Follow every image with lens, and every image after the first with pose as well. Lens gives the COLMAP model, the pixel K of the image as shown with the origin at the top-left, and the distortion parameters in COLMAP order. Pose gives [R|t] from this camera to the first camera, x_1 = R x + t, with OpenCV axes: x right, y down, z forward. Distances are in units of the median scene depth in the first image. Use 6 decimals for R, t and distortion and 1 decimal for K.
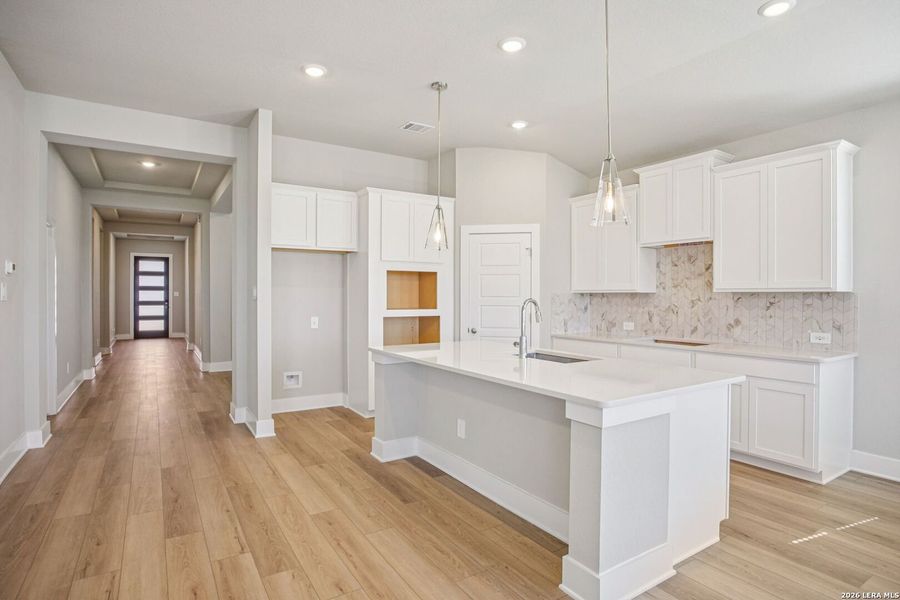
lens RADIAL K [[478.5, 0, 446.8], [0, 478.5, 294.5], [0, 0, 1]] dist [-0.041938, 0.012023]
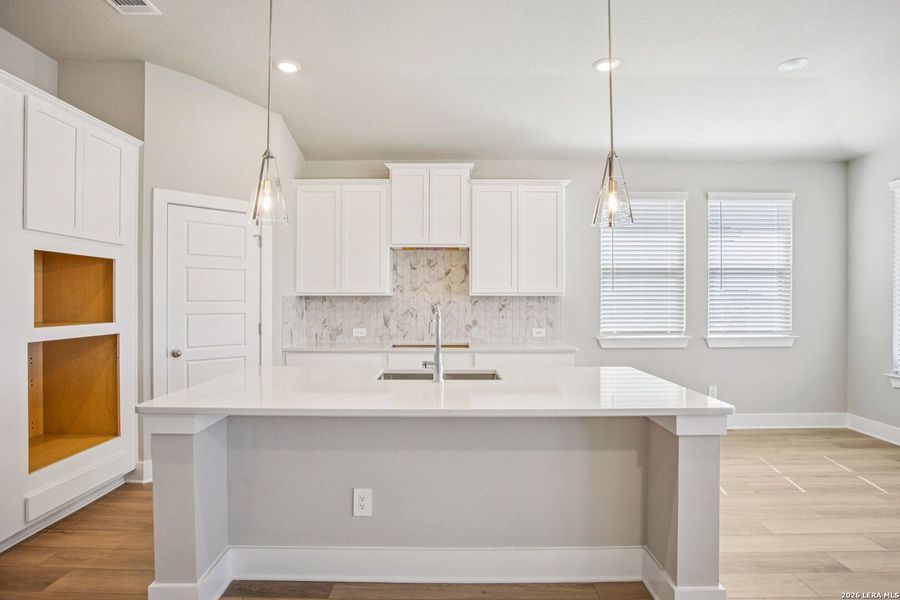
lens RADIAL K [[478.5, 0, 450.3], [0, 478.5, 301.0], [0, 0, 1]] dist [-0.041938, 0.012023]
pose [[0.538411, -0.004989, 0.842667, -0.343260], [-0.001550, 0.999975, 0.006911, -0.000691], [-0.842681, -0.005027, 0.538390, 0.414620]]
